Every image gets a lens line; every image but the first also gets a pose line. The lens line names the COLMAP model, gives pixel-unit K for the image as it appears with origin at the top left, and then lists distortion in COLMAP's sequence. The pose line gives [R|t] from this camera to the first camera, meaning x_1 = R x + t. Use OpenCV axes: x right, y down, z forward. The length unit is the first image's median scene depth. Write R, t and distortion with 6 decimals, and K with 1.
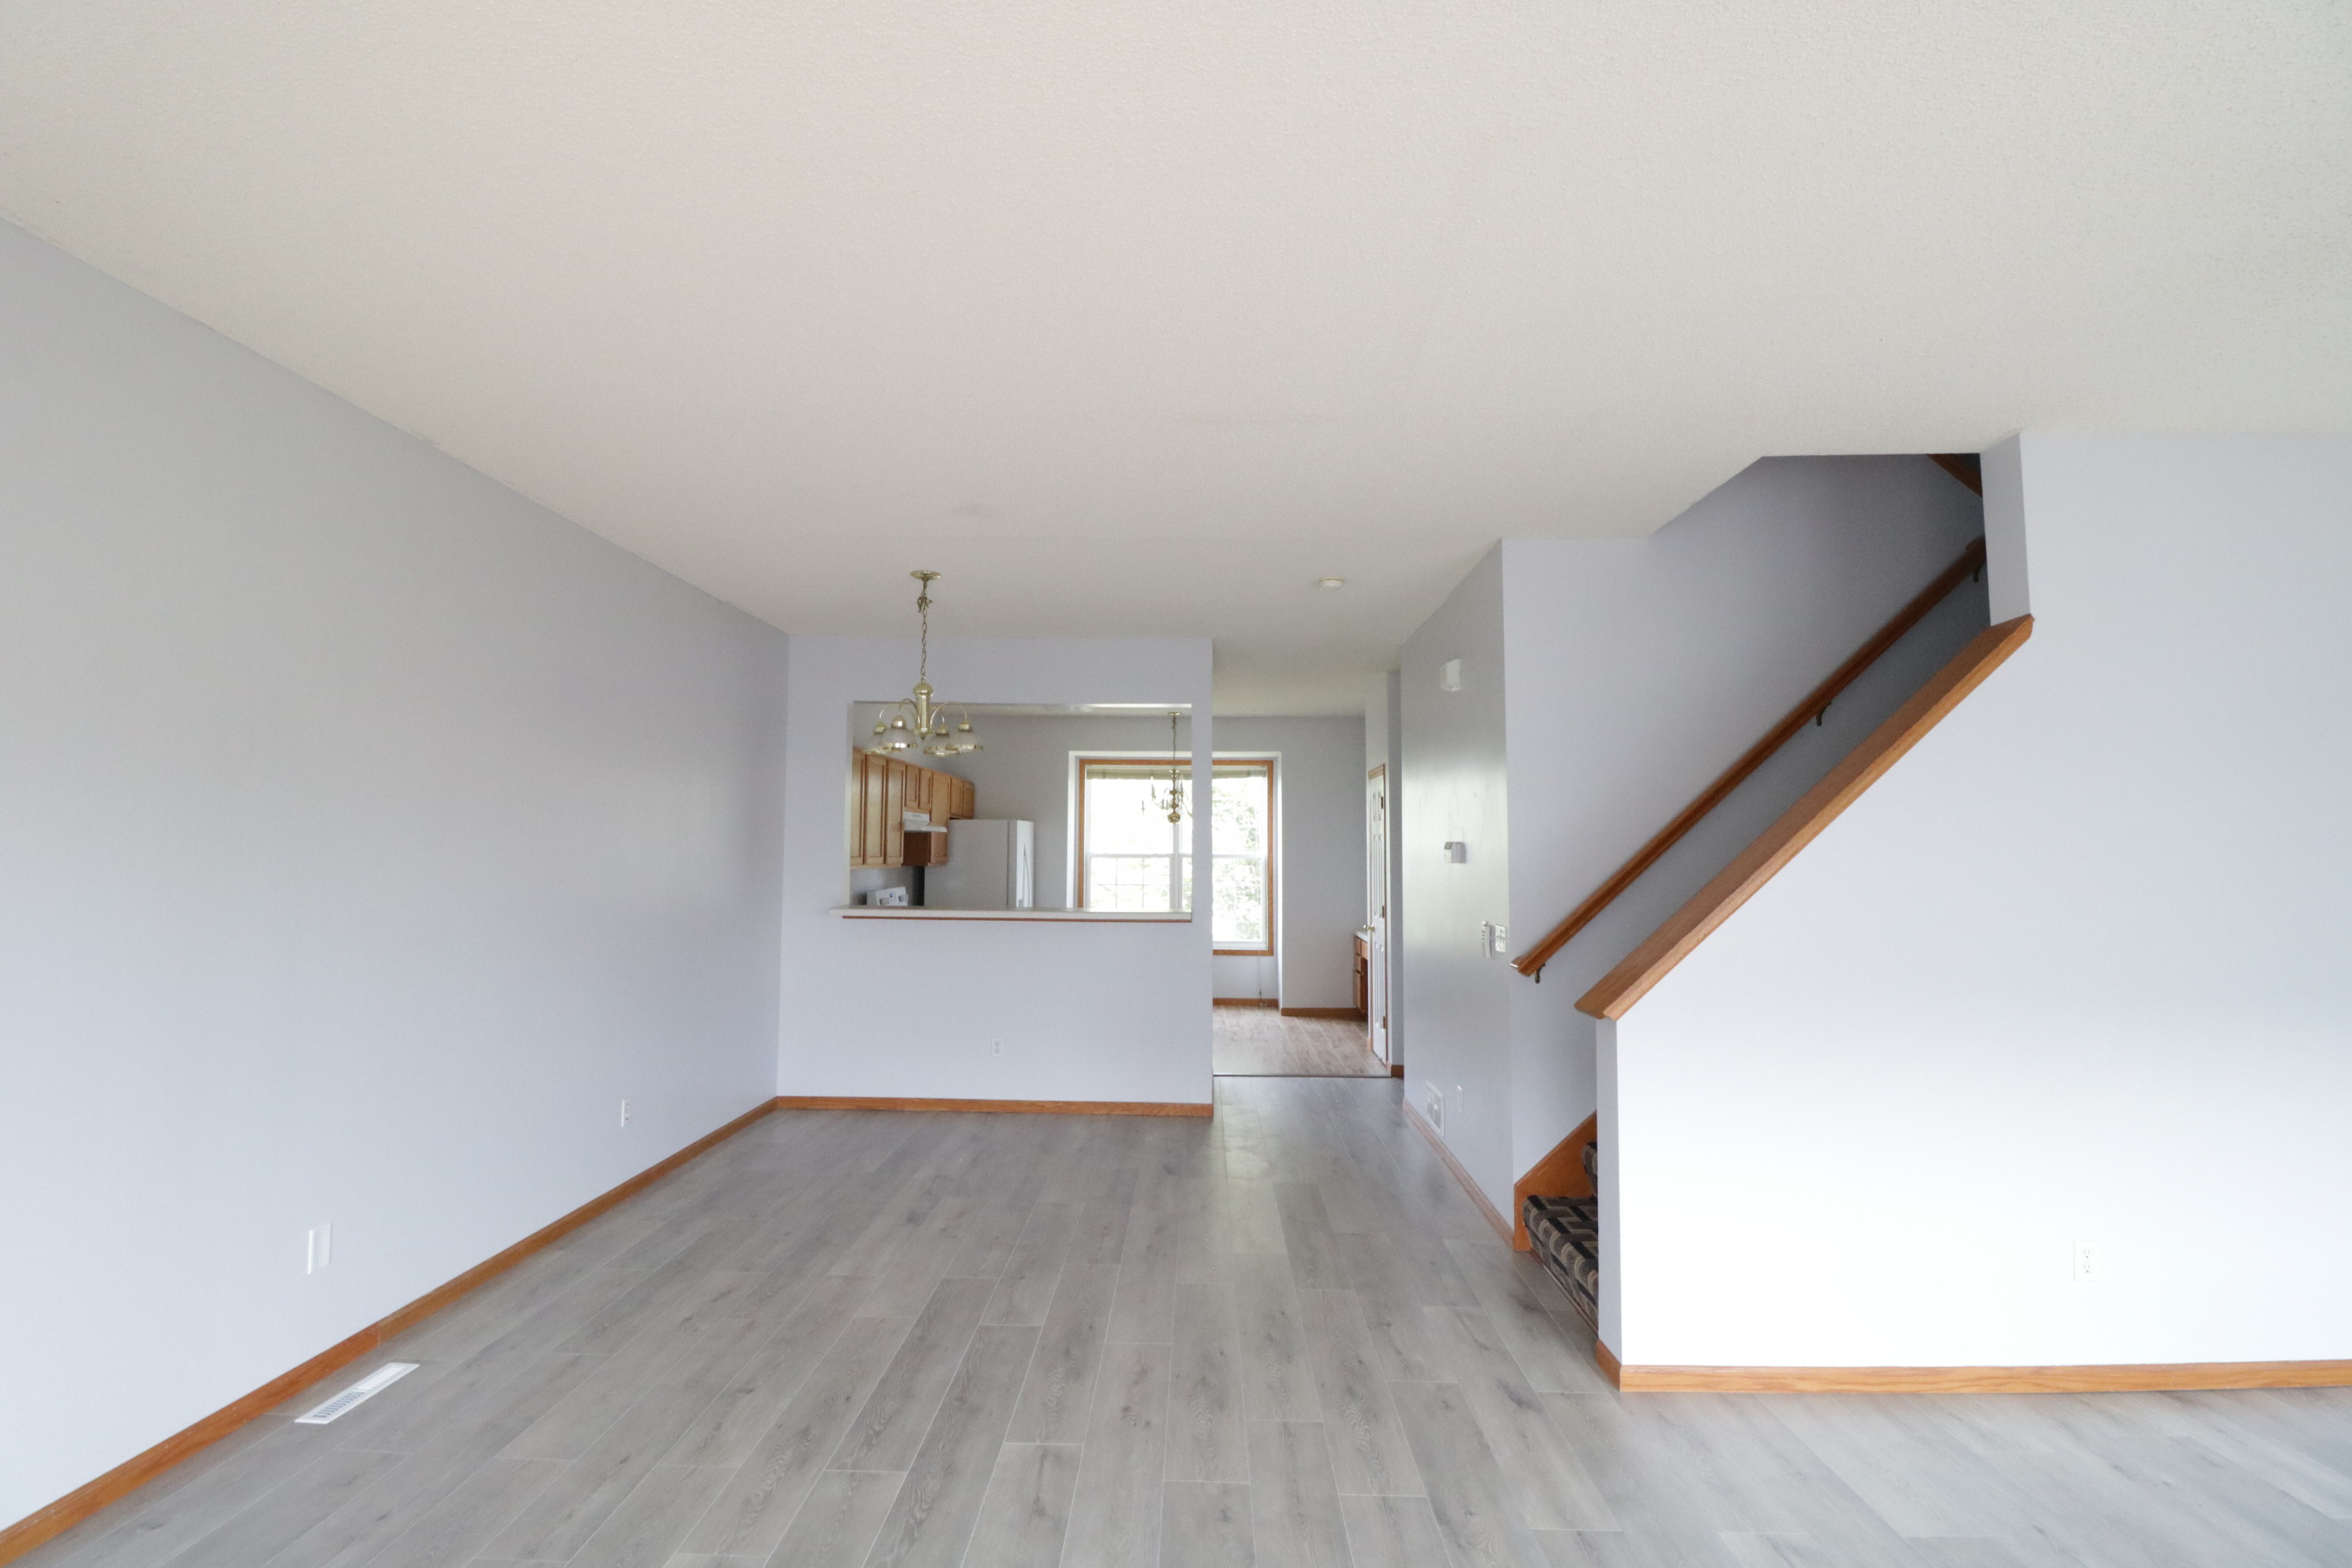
lens RADIAL K [[1096.5, 0, 1170.8], [0, 1096.5, 781.9], [0, 0, 1]] dist [0.002606, -0.014680]
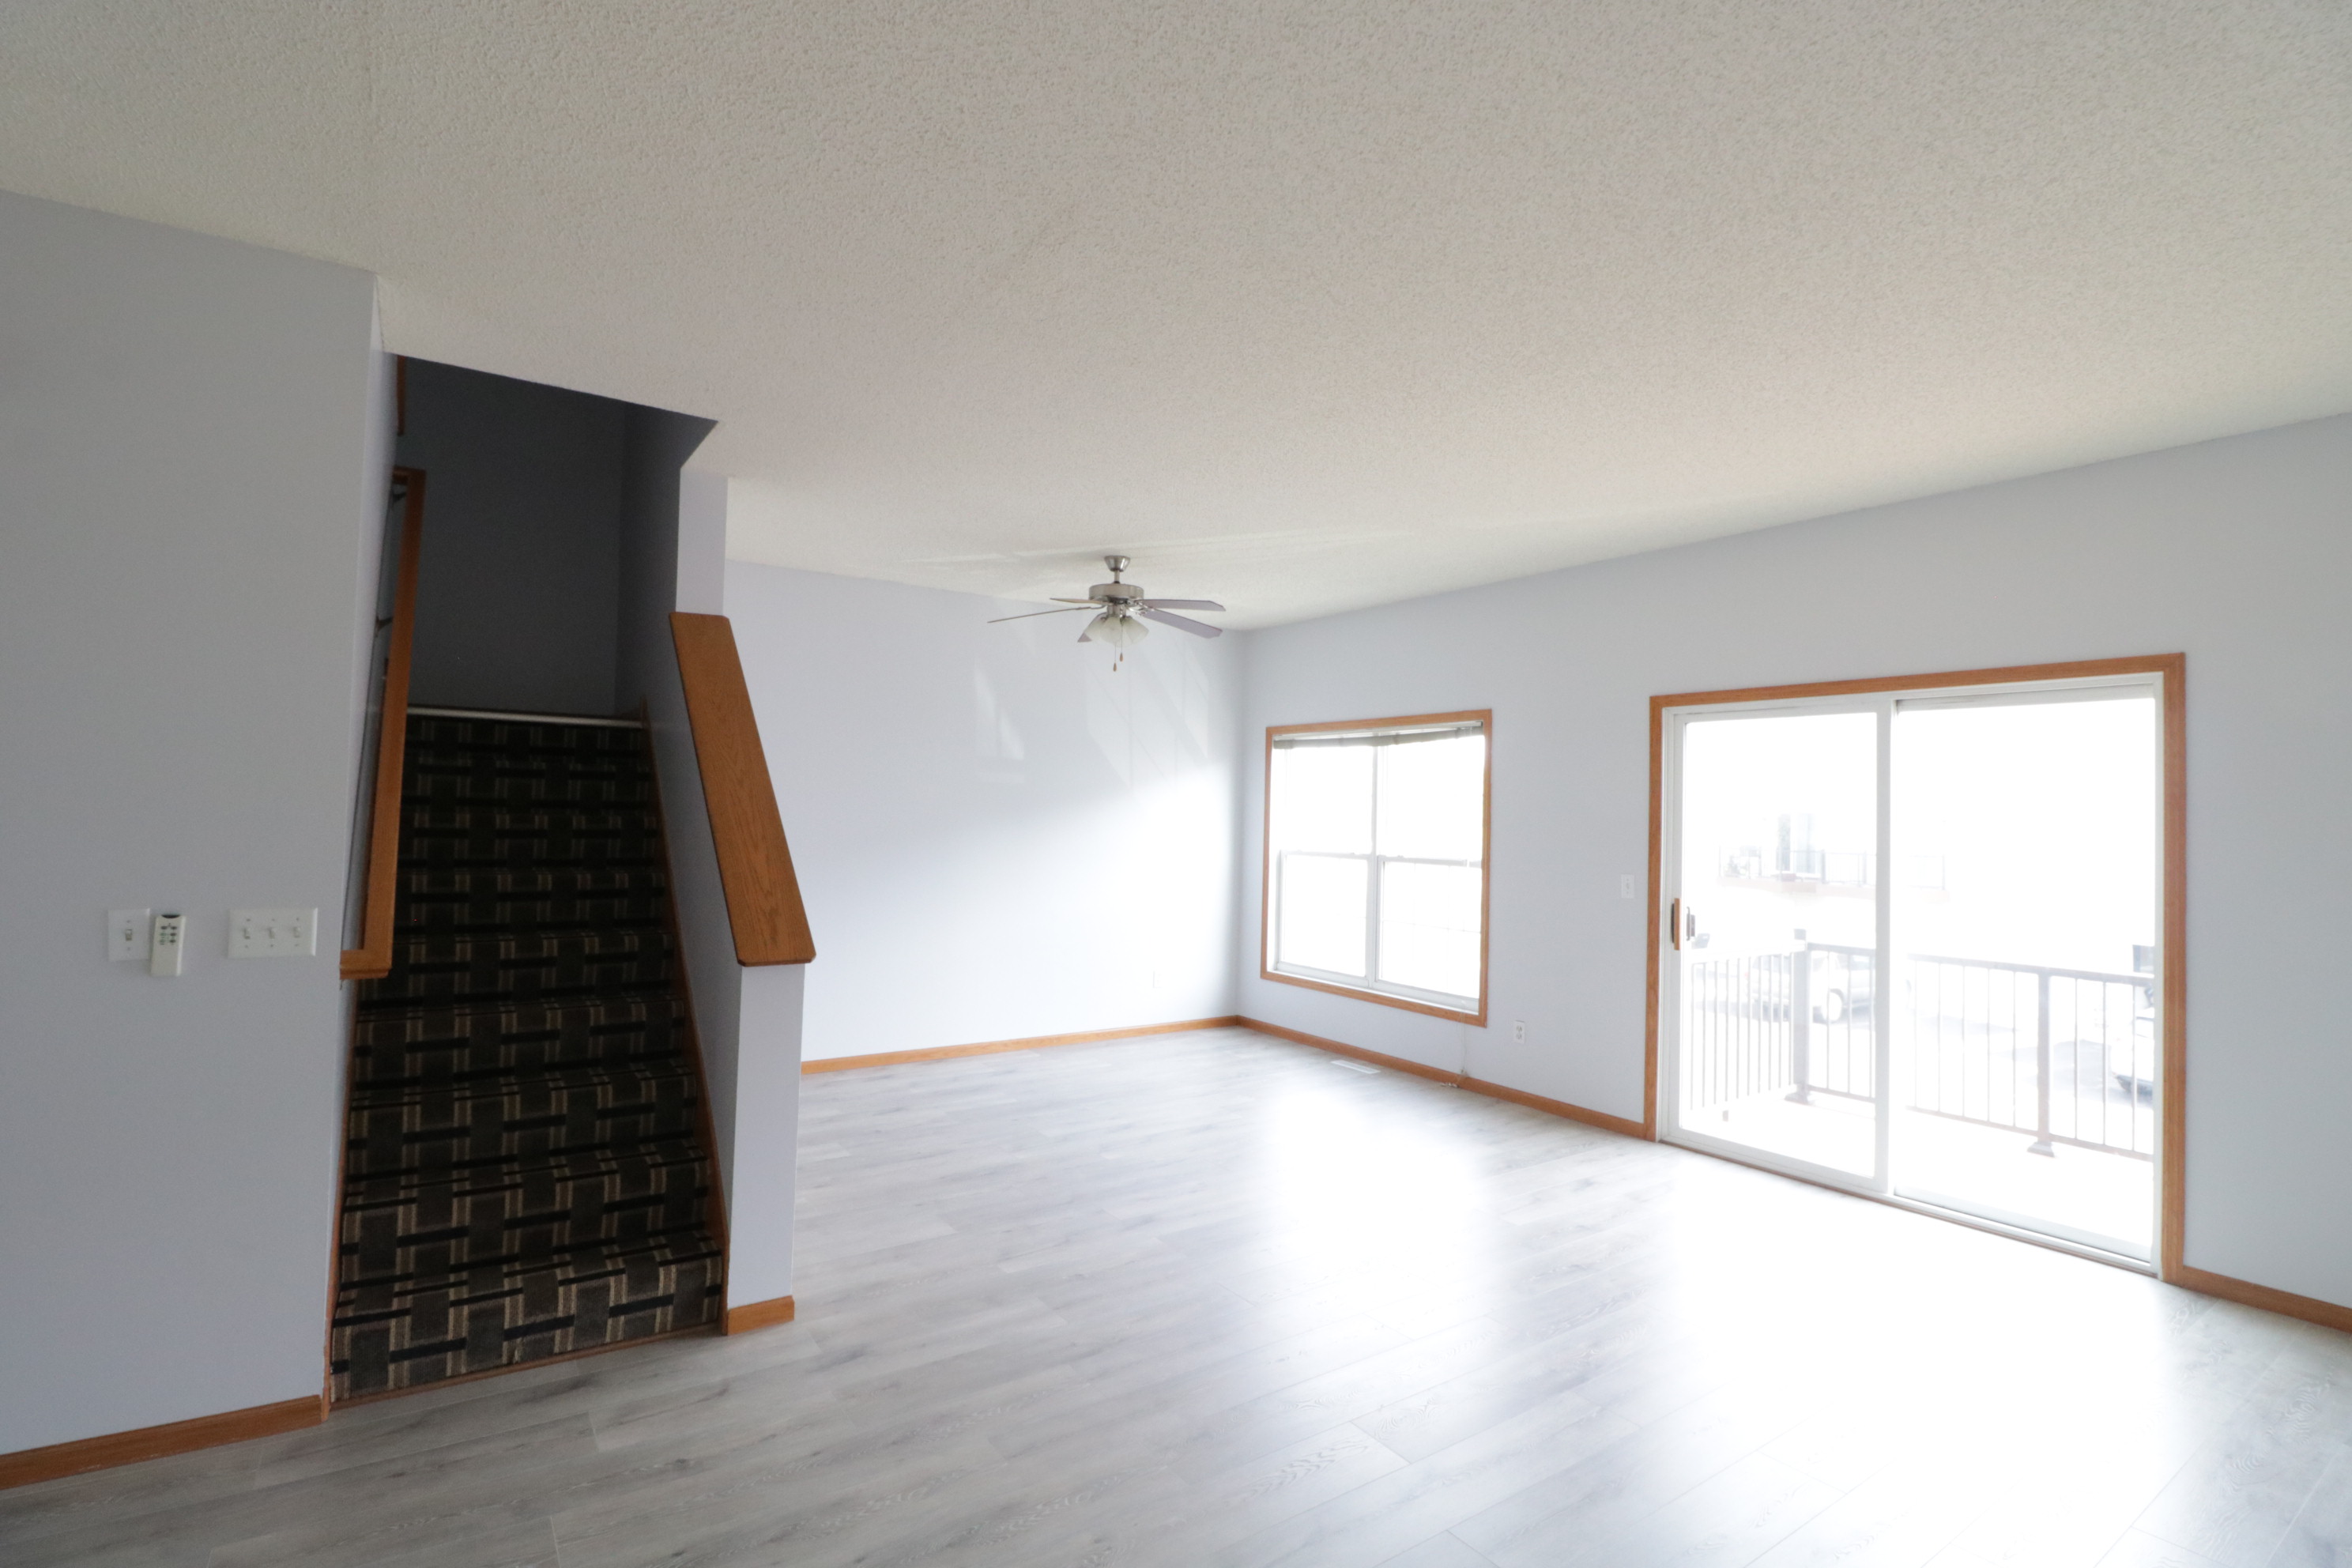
lens RADIAL K [[1093.3, 0, 1176.0], [0, 1093.3, 784.0], [0, 0, 1]] dist [-0.002755, -0.014965]
pose [[-0.584285, 0.004151, 0.811538, -0.499471], [-0.077416, 0.995142, -0.060827, 0.070815], [-0.807848, -0.098367, -0.581125, 1.067944]]
